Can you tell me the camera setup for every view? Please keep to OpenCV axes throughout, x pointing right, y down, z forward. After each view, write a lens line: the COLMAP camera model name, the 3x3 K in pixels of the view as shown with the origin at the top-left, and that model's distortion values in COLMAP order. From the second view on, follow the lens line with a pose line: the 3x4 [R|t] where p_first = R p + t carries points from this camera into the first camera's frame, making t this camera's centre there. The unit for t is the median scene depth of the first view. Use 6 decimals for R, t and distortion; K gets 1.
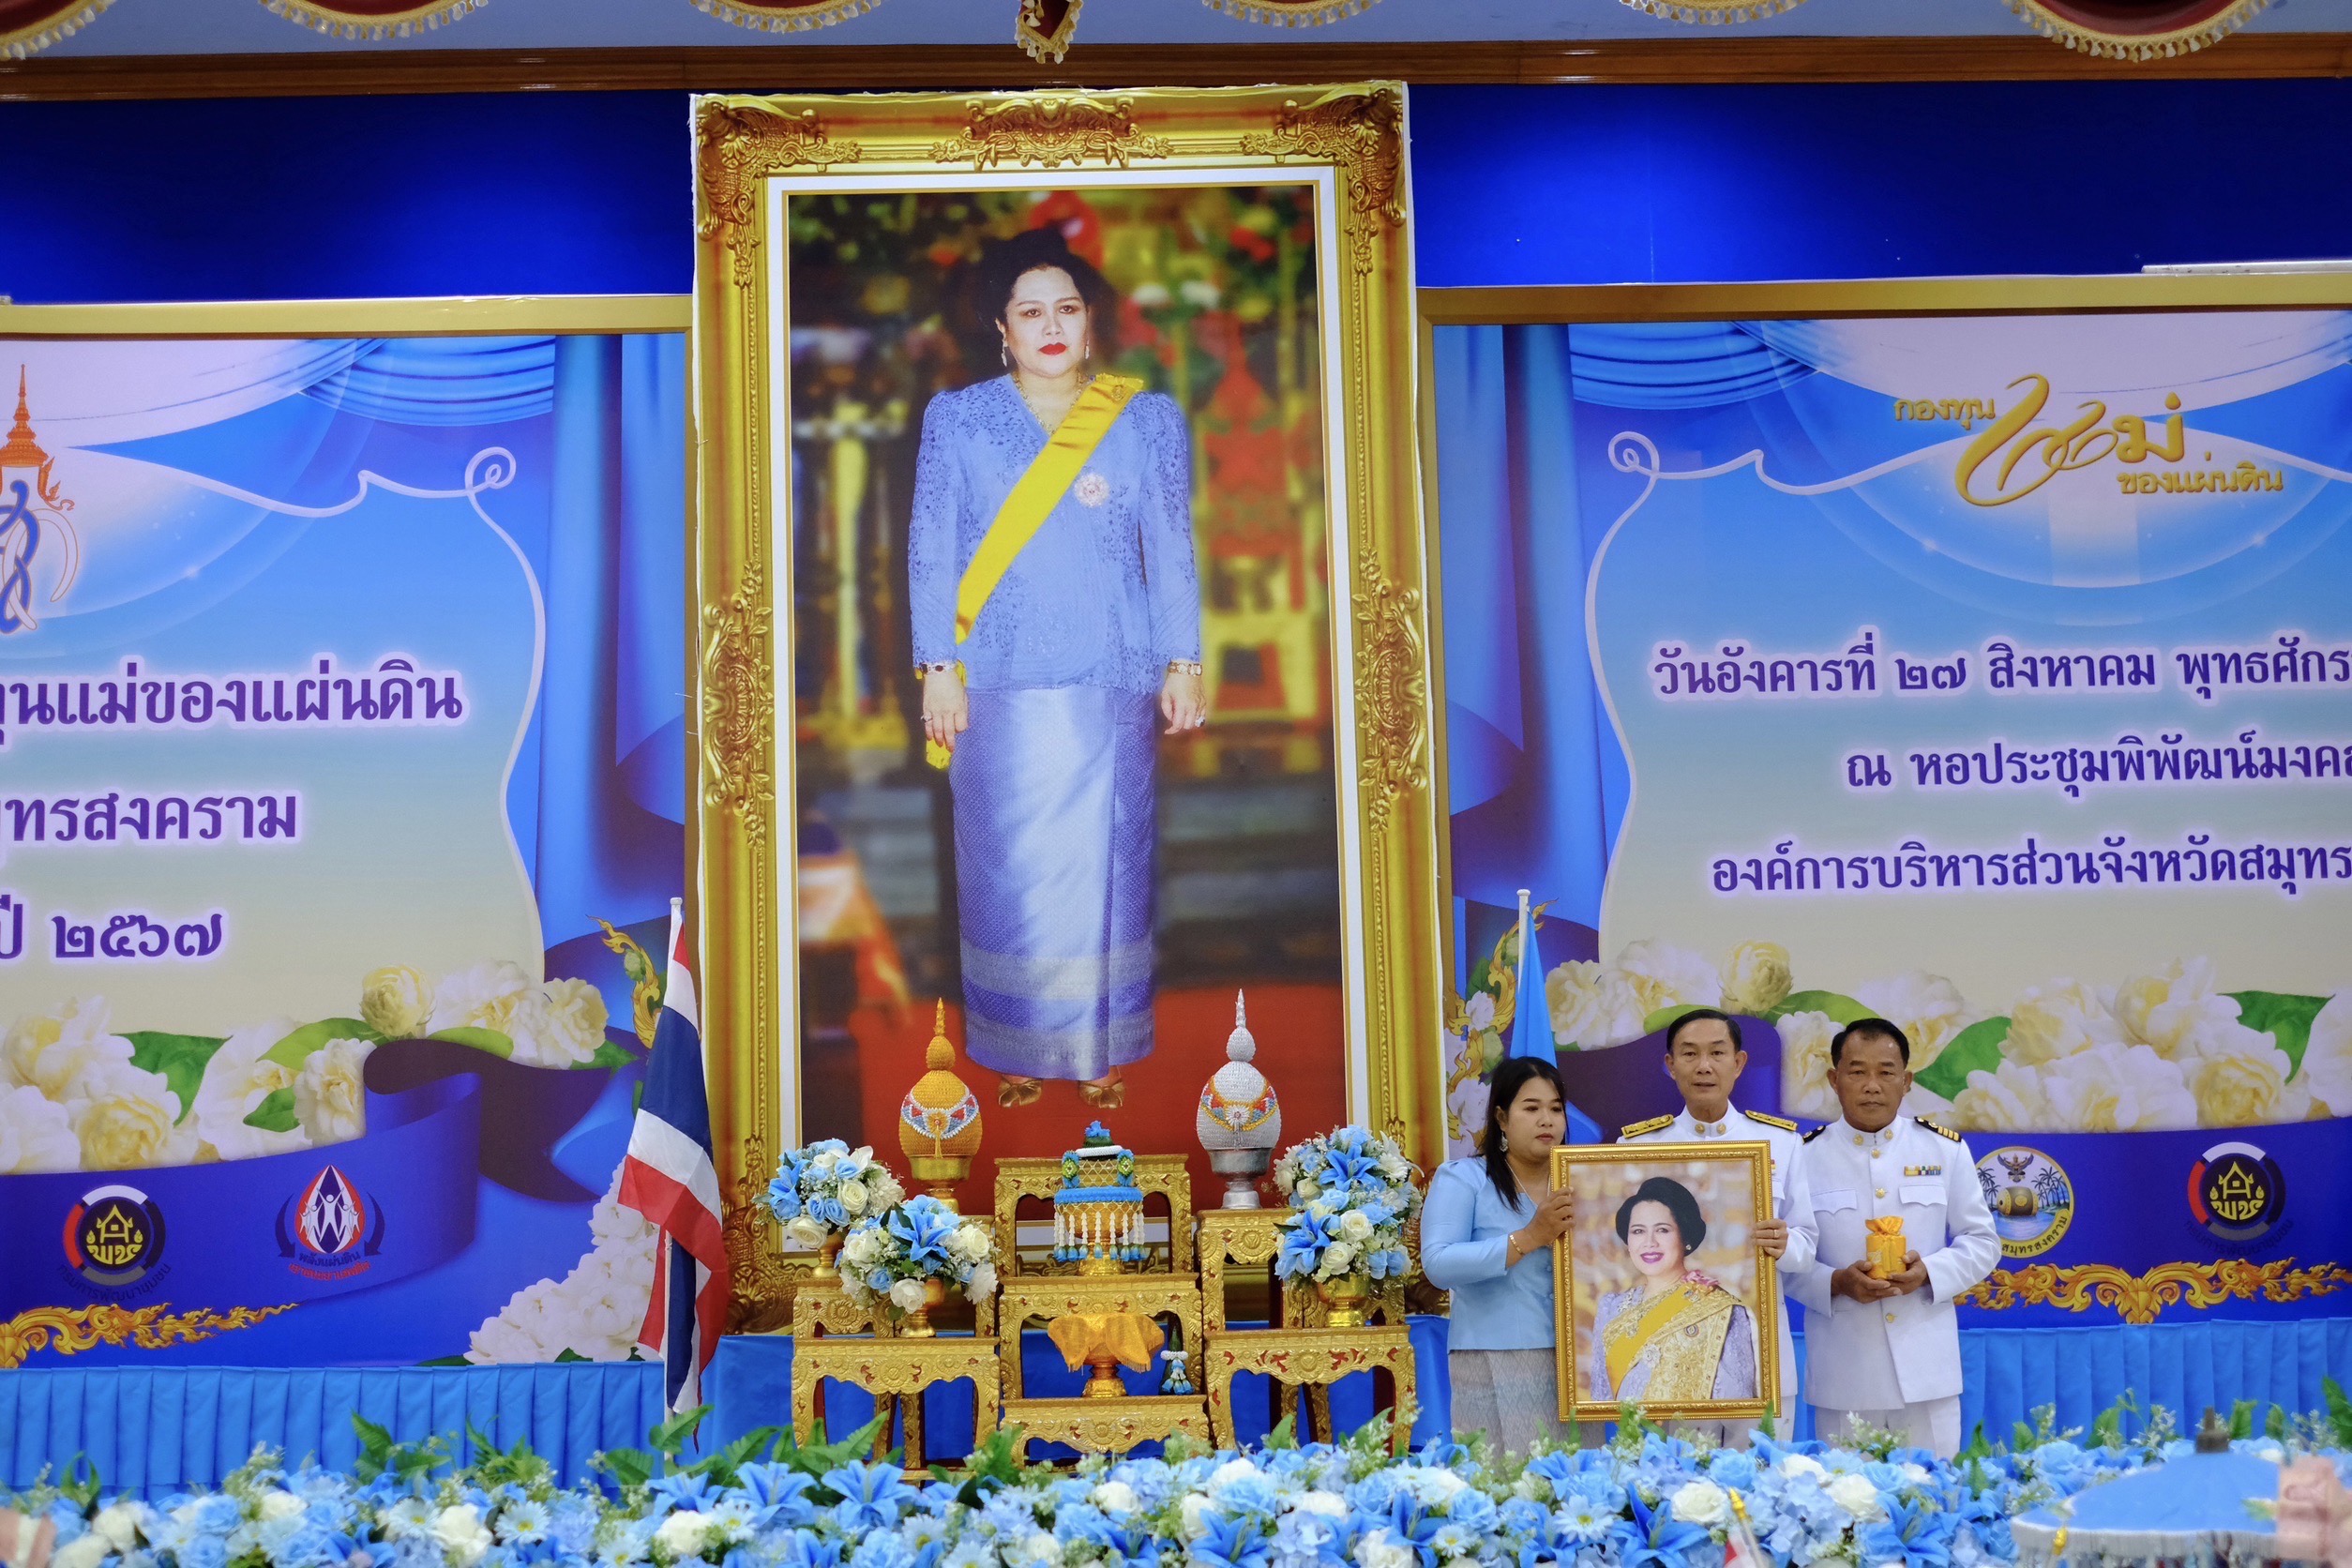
lens RADIAL K [[3852.8, 0, 1176.0], [0, 3852.8, 784.0], [0, 0, 1]] dist [-0.029244, -0.001575]
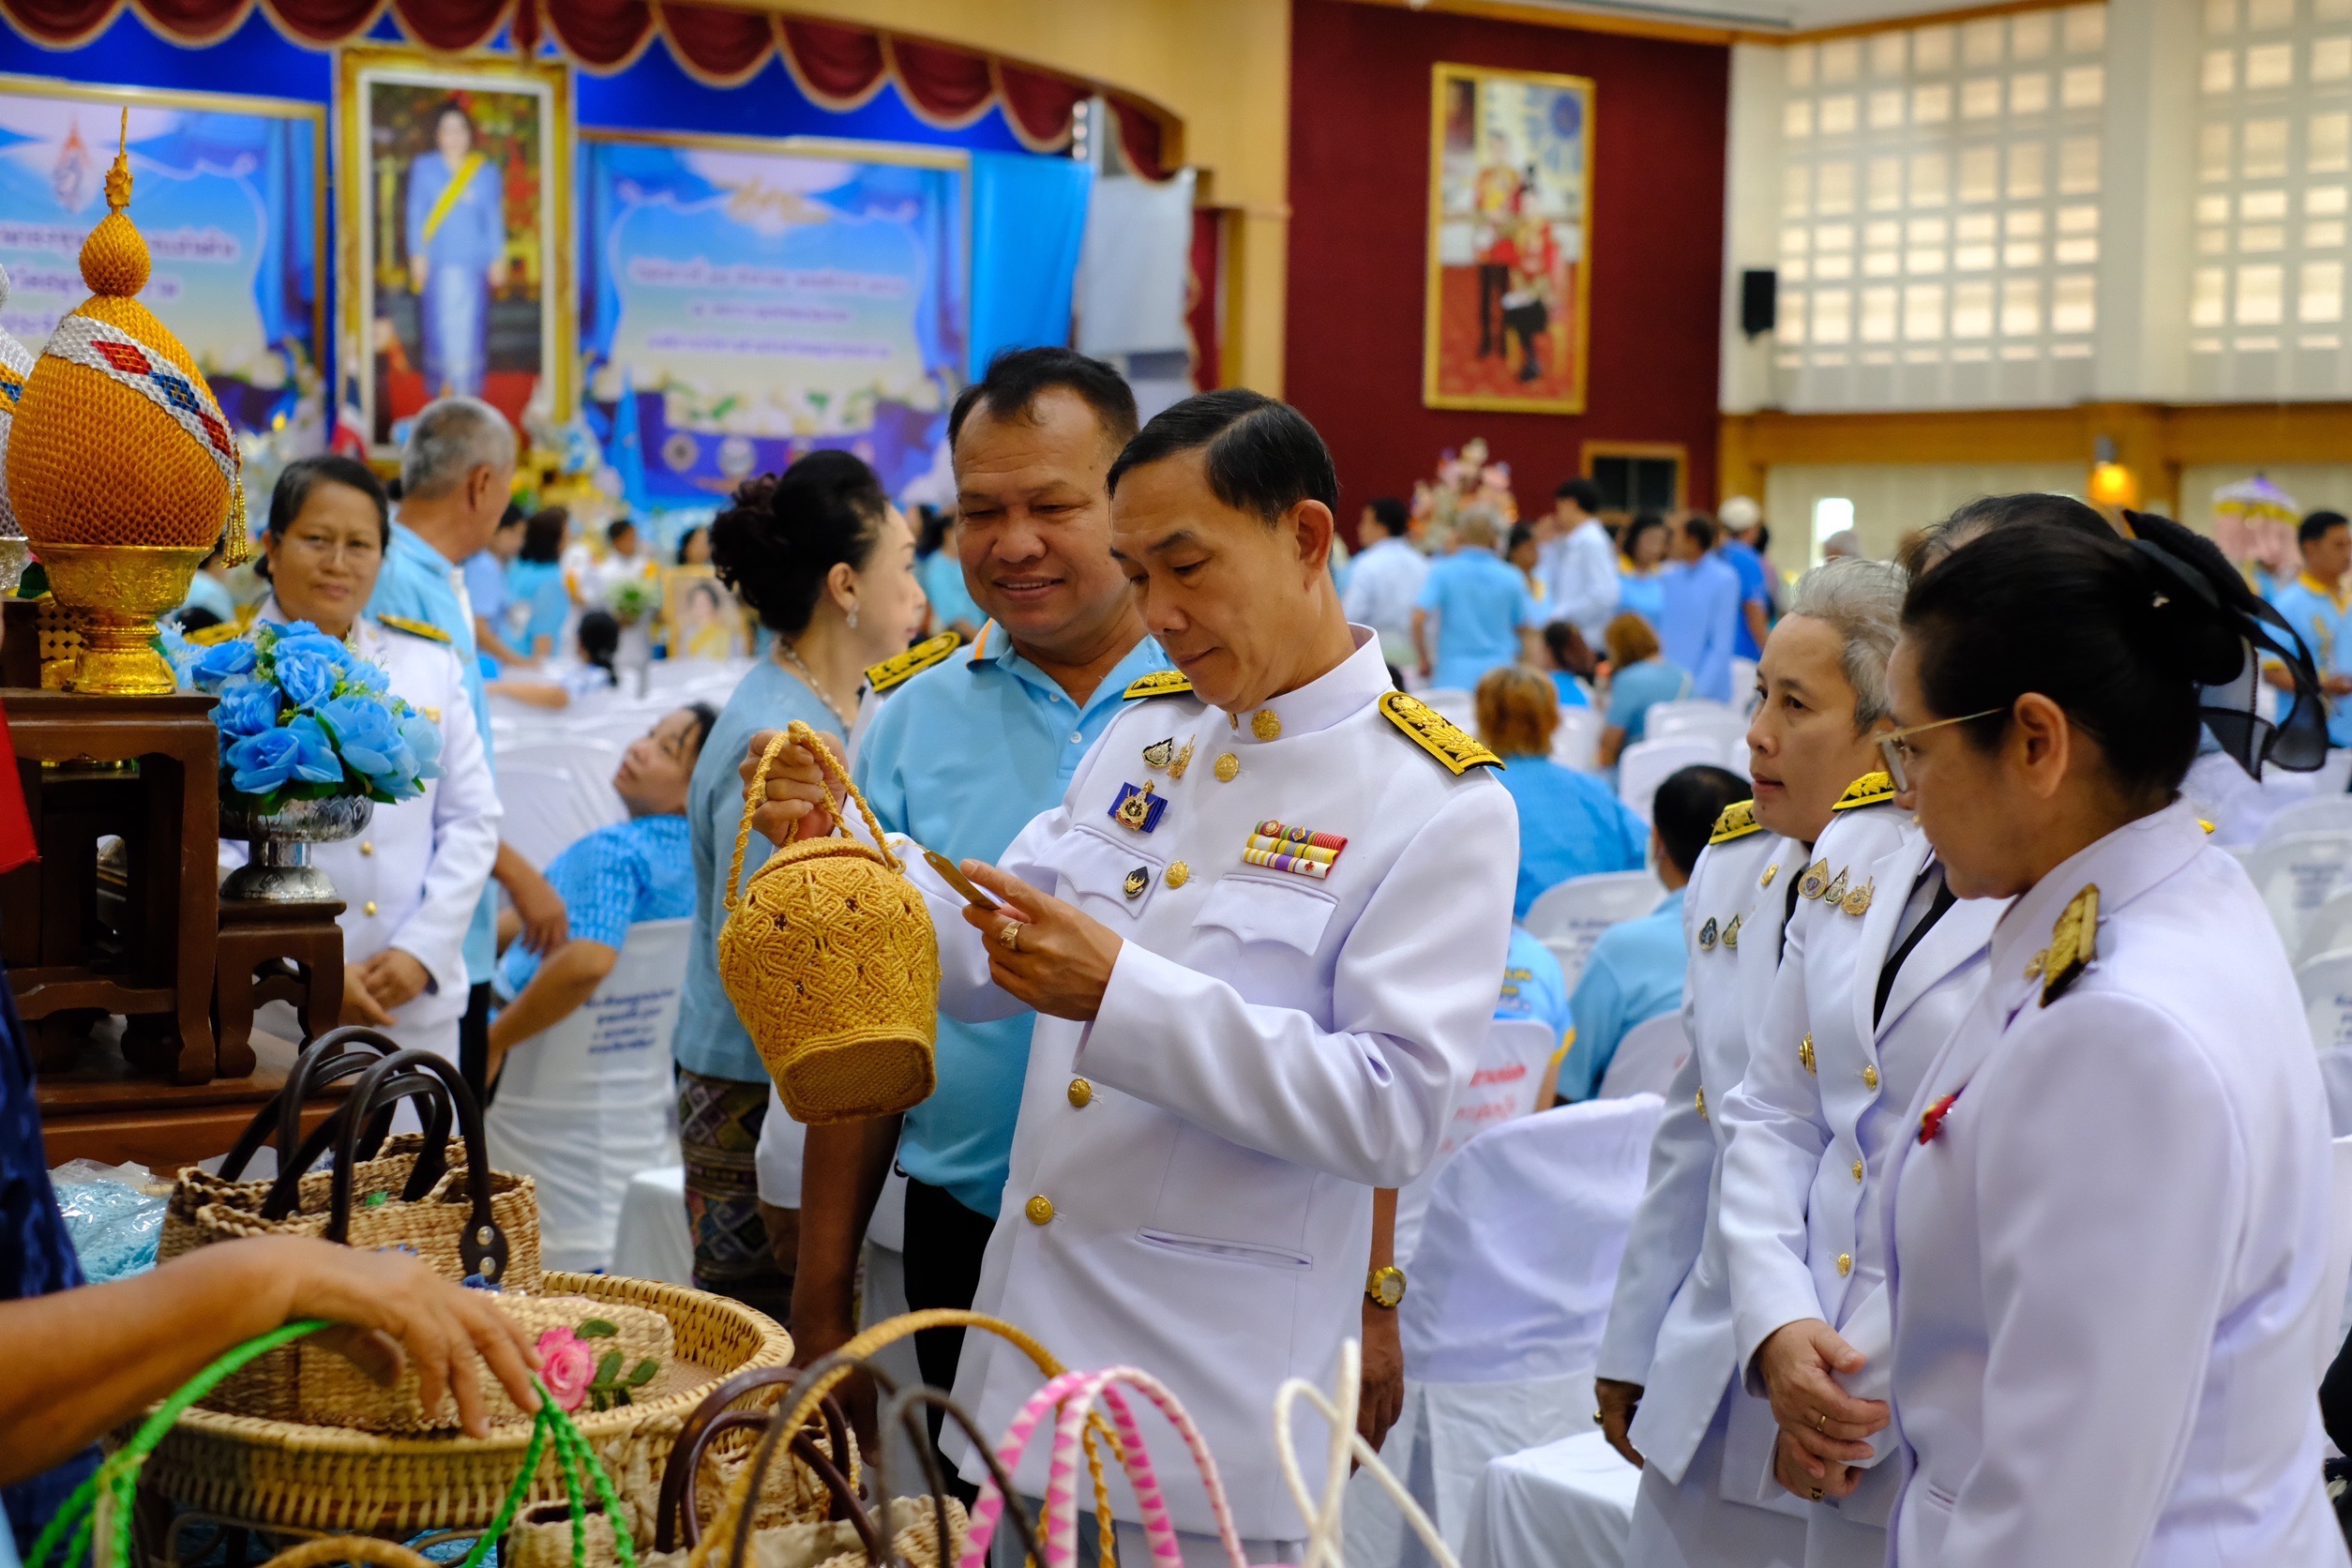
lens RADIAL K [[3655.3, 0, 1176.0], [0, 3655.3, 784.0], [0, 0, 1]] dist [-0.034020, 0.051503]
pose [[0.845144, -0.002240, 0.534535, -1.027650], [-0.108684, 0.978383, 0.175939, -0.183207], [-0.523374, -0.206789, 0.826631, -1.612394]]
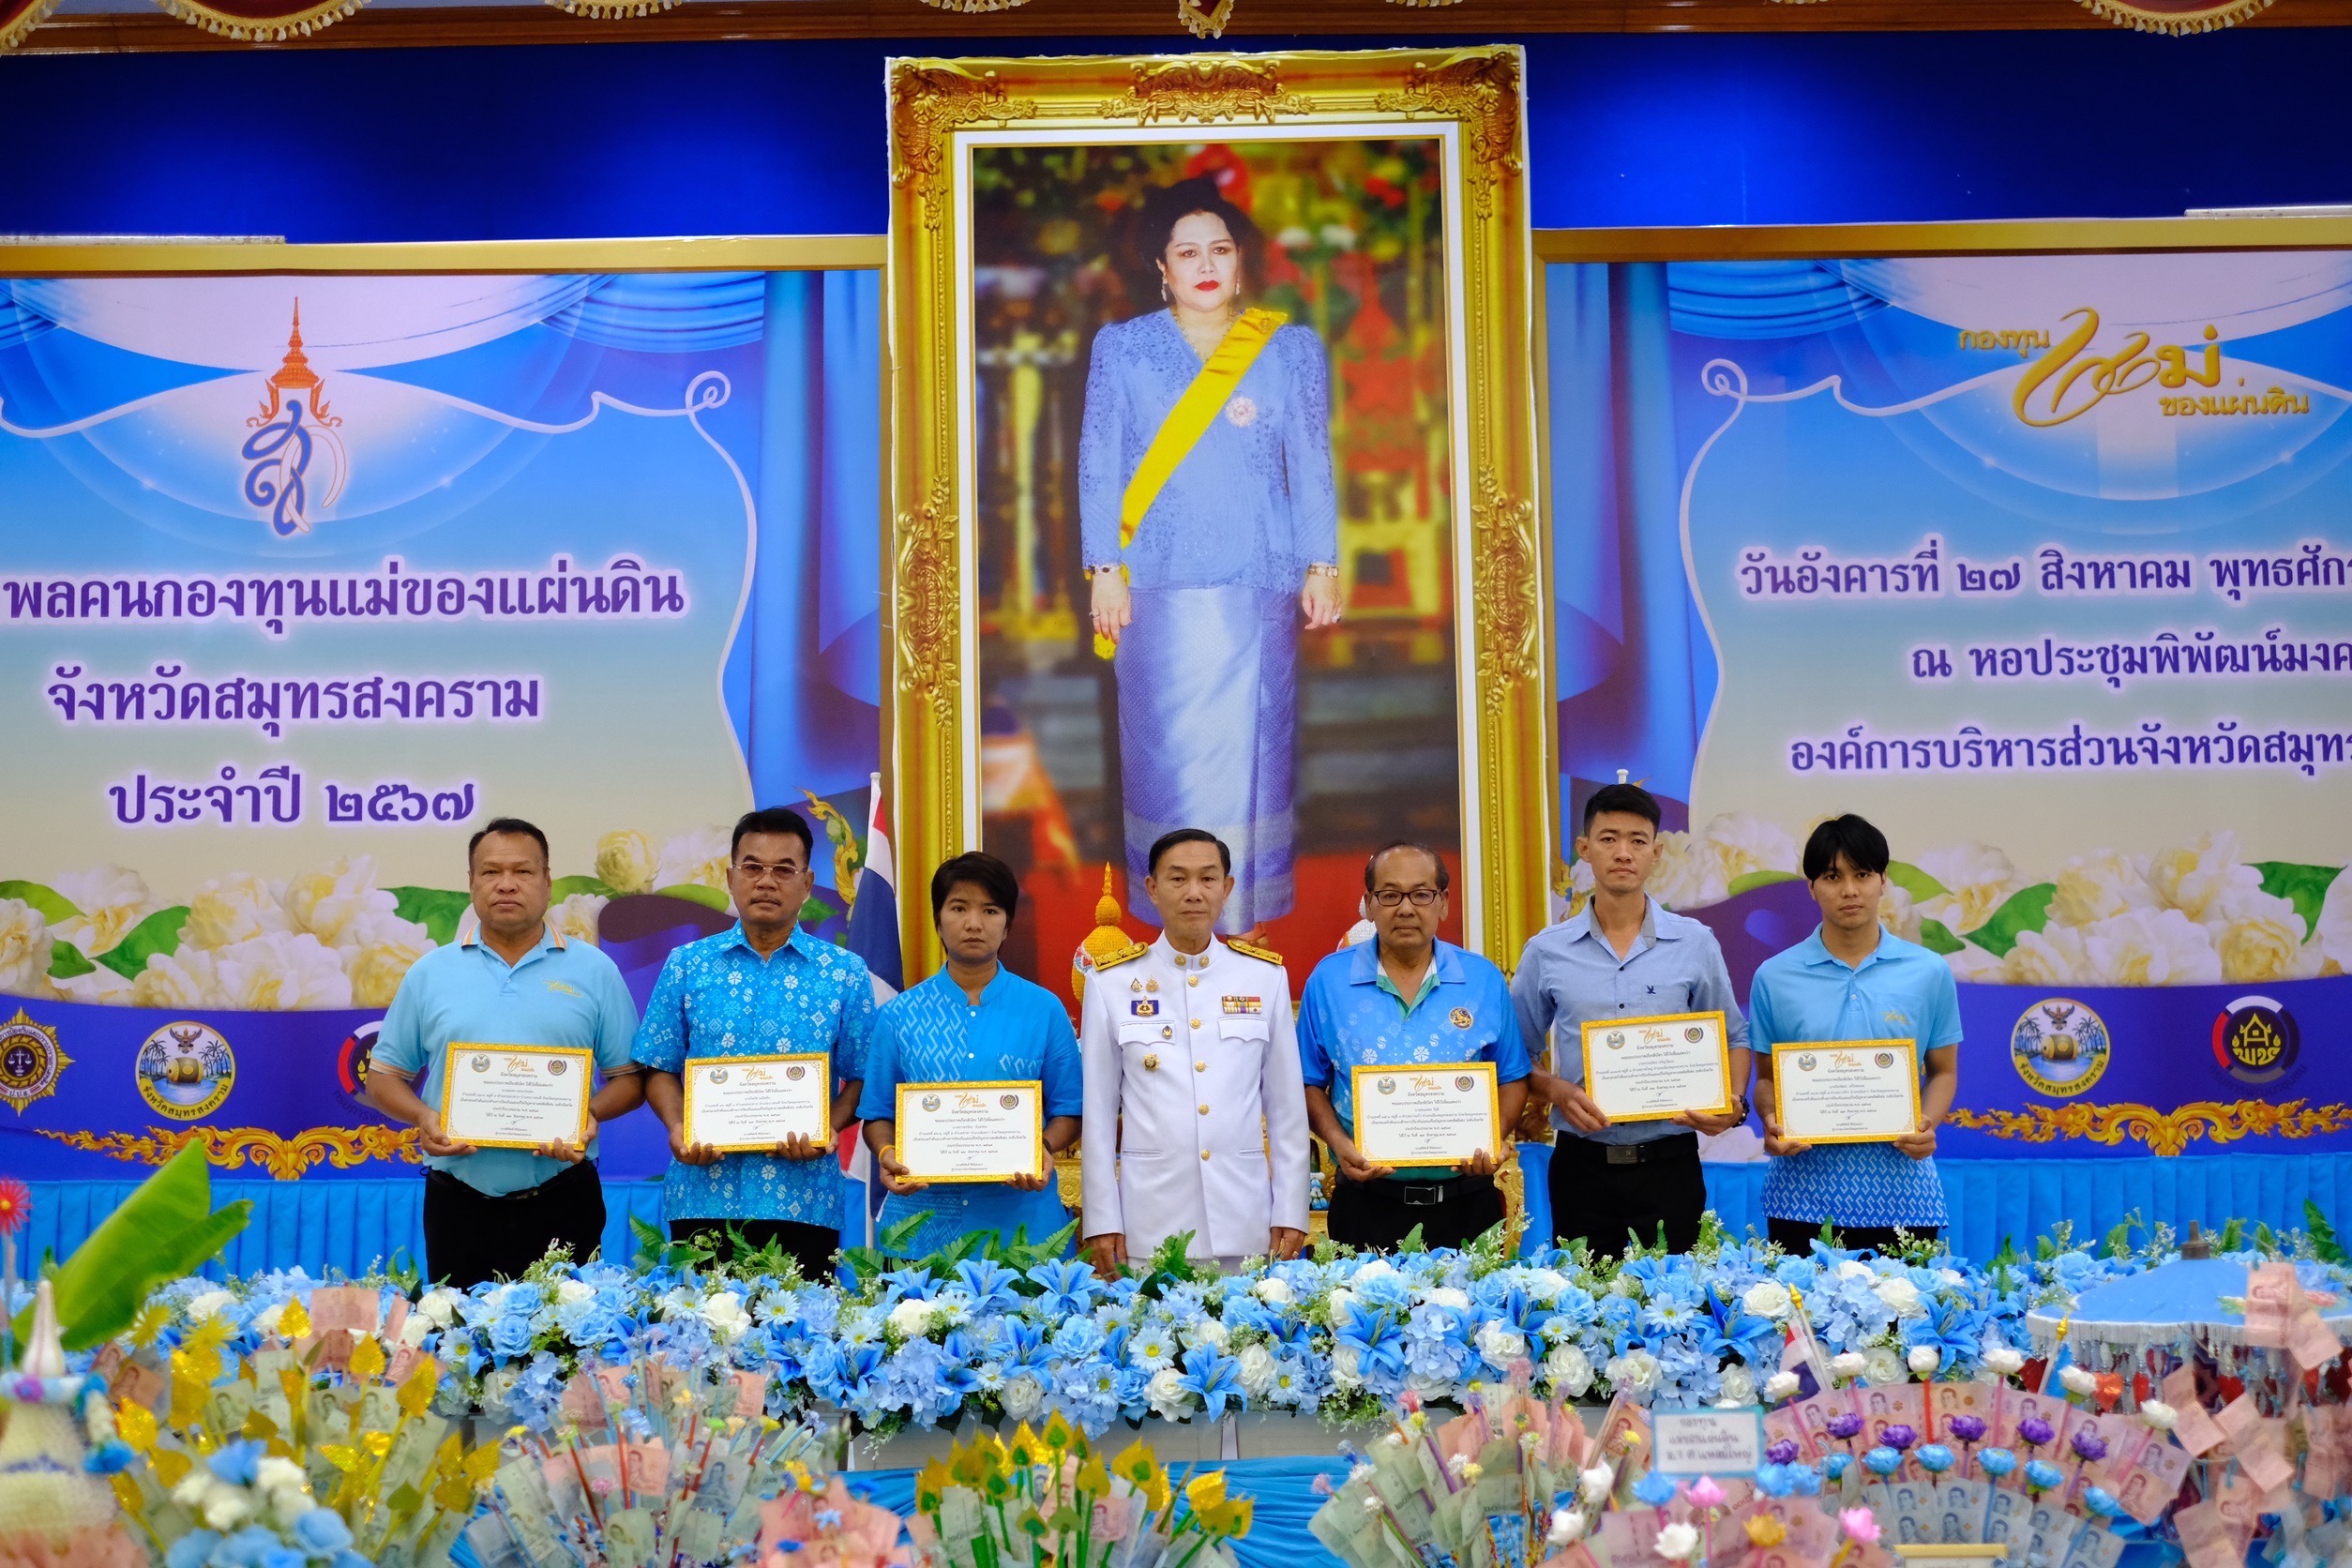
lens RADIAL K [[3655.3, 0, 1176.0], [0, 3655.3, 784.0], [0, 0, 1]] dist [-0.034020, 0.051503]
pose [[0.999495, 0.005340, -0.031340, -0.006796], [-0.004133, 0.999252, 0.038457, -0.008512], [0.031522, -0.038308, 0.998769, -0.072239]]
